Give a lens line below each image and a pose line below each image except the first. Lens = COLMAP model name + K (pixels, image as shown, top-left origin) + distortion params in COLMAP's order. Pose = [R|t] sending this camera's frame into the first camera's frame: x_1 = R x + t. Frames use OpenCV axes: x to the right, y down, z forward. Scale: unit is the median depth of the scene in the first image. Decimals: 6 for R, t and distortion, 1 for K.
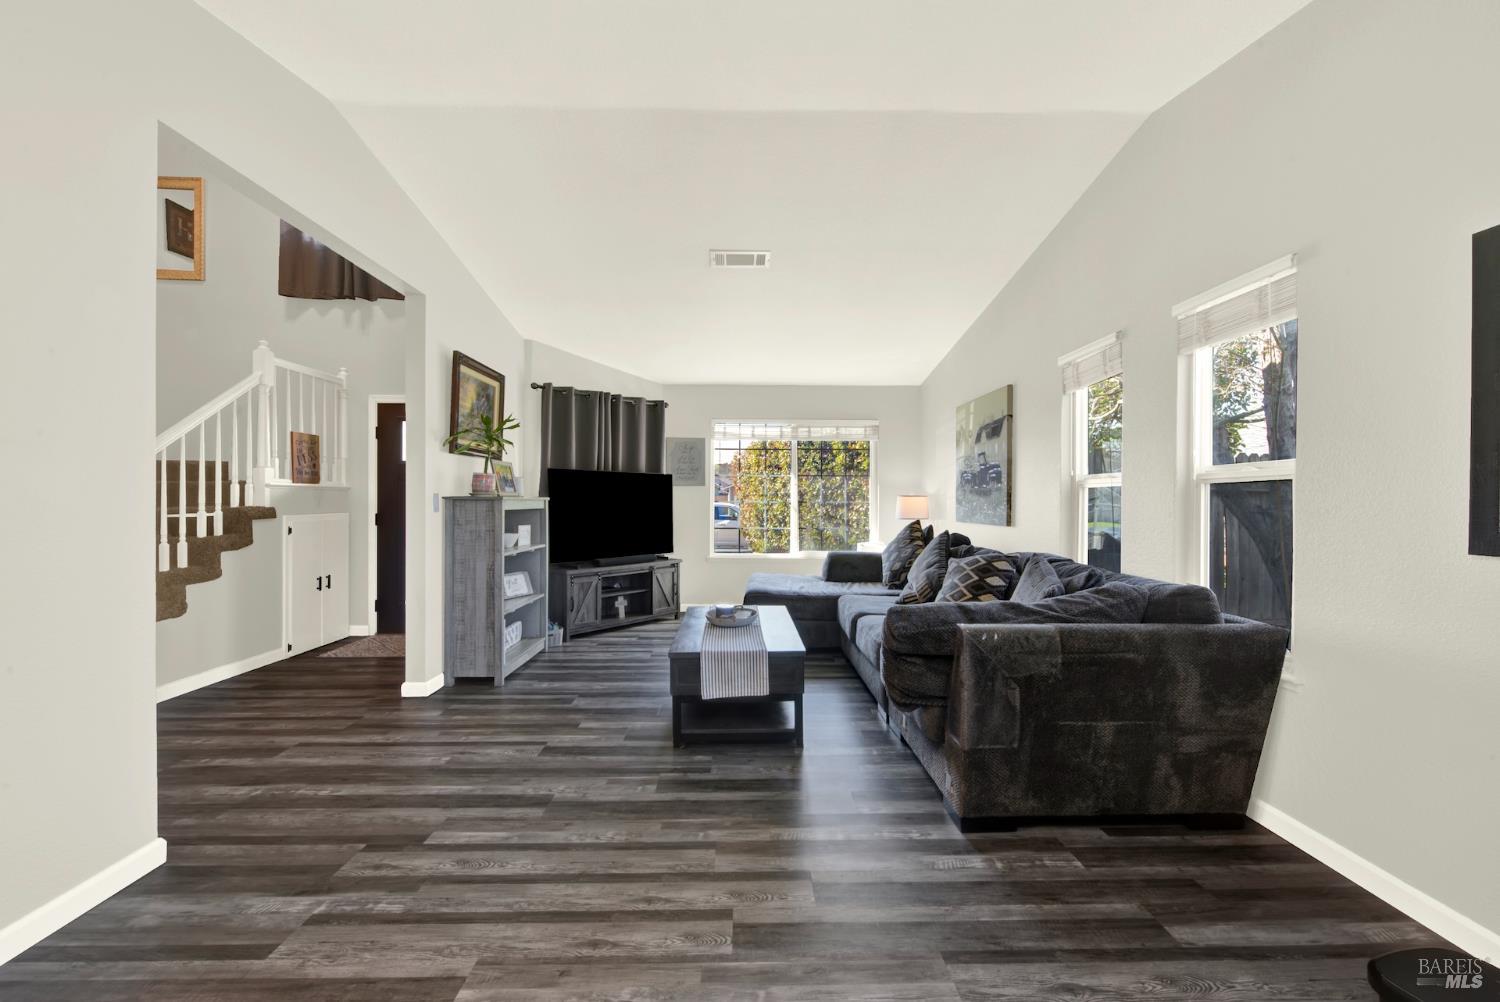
lens RADIAL K [[604.1, 0, 772.4], [0, 604.1, 512.3], [0, 0, 1]] dist [0.002042, -0.002916]
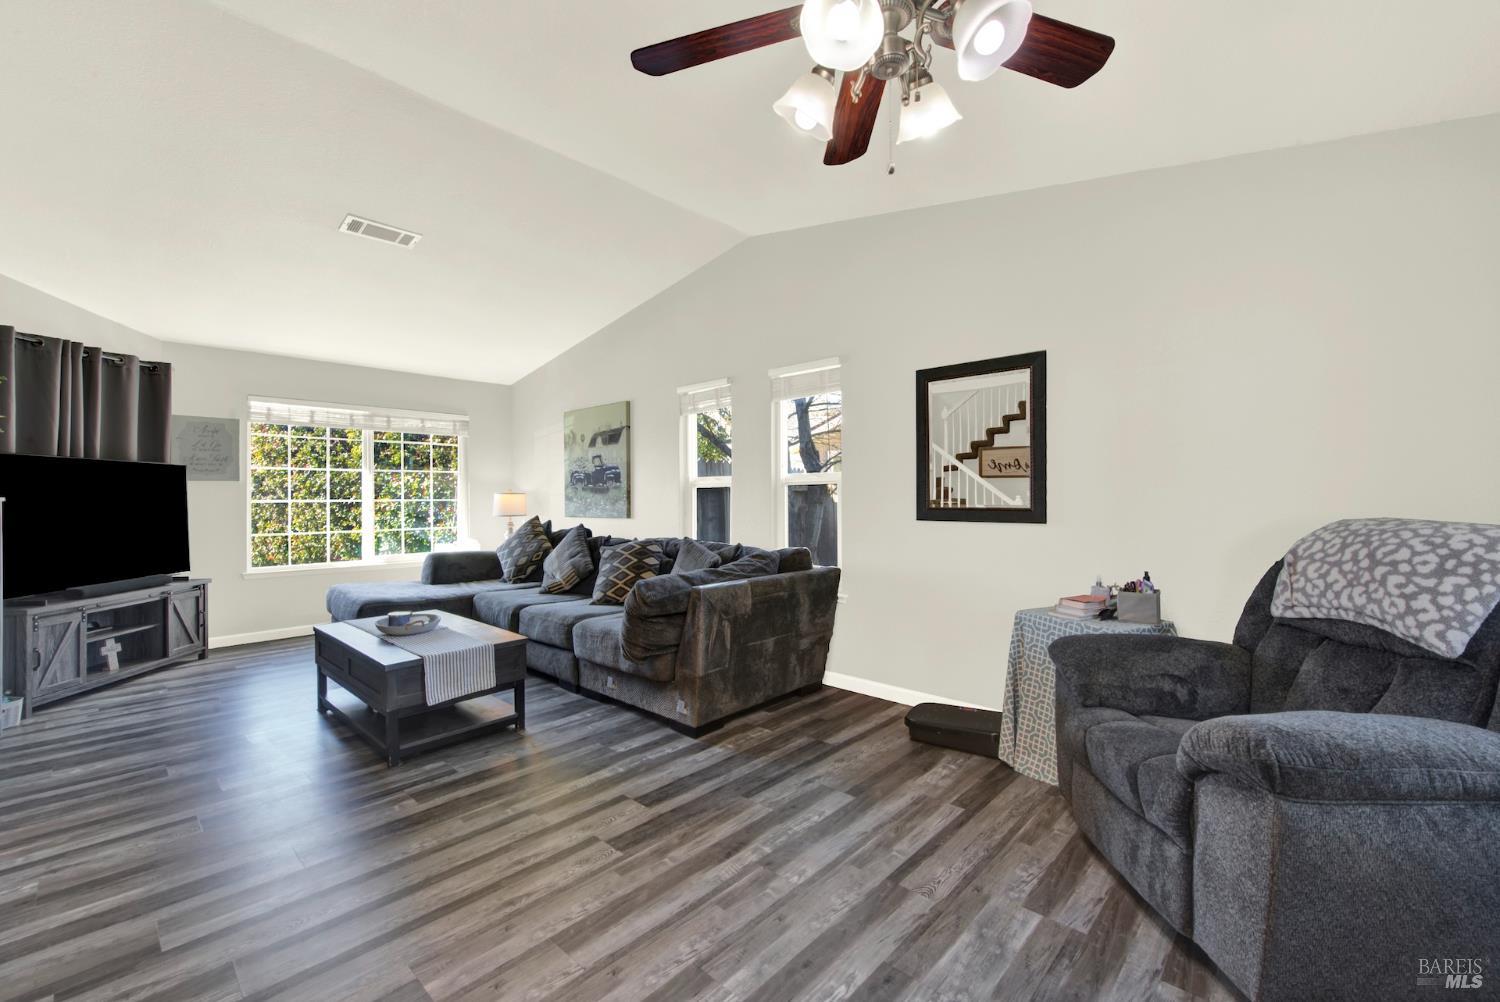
lens RADIAL K [[604.1, 0, 772.4], [0, 604.1, 512.3], [0, 0, 1]] dist [0.002042, -0.002916]
pose [[0.691721, -0.025822, 0.721703, -0.436306], [0.021763, 0.999652, 0.014908, -0.001098], [-0.721837, 0.005394, 0.692043, -0.064341]]
